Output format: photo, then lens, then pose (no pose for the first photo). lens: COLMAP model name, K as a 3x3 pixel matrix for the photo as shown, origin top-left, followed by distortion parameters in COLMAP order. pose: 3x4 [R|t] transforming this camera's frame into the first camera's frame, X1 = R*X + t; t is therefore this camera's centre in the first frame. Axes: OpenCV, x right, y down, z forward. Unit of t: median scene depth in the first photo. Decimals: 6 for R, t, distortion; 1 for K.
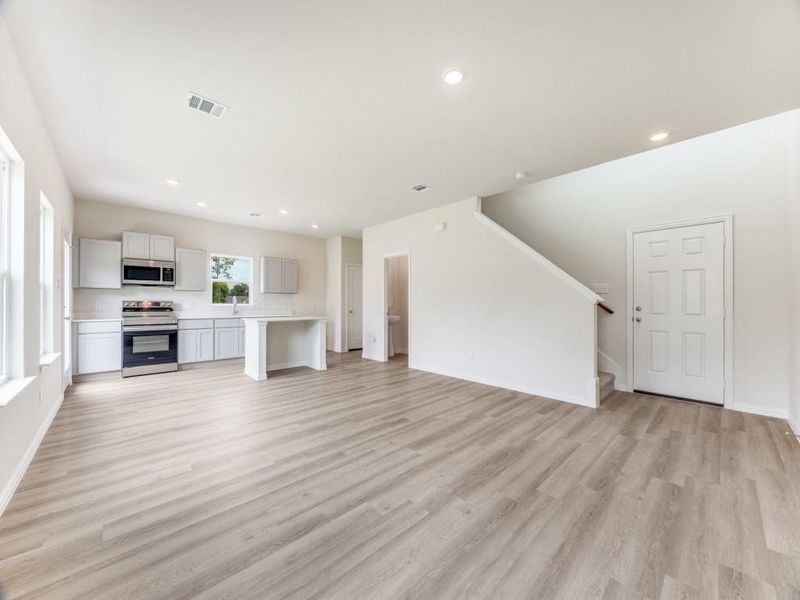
lens RADIAL K [[304.8, 0, 404.0], [0, 304.8, 302.8], [0, 0, 1]] dist [-0.002787, 0.000196]
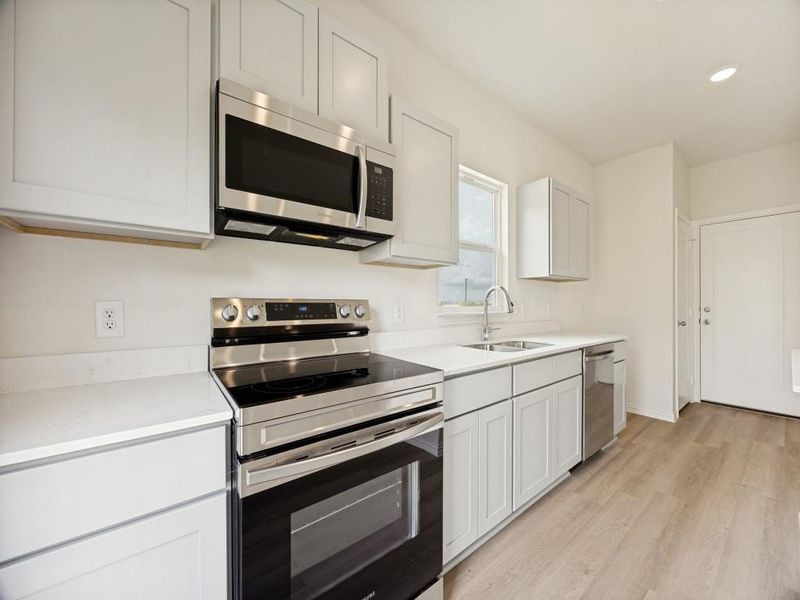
lens RADIAL K [[304.8, 0, 403.0], [0, 304.8, 304.1], [0, 0, 1]] dist [-0.002787, 0.000196]
pose [[0.994495, -0.004829, -0.104671, -0.785042], [0.004843, 0.999988, -0.000122, -0.001435], [0.104671, -0.000386, 0.994507, 0.815366]]
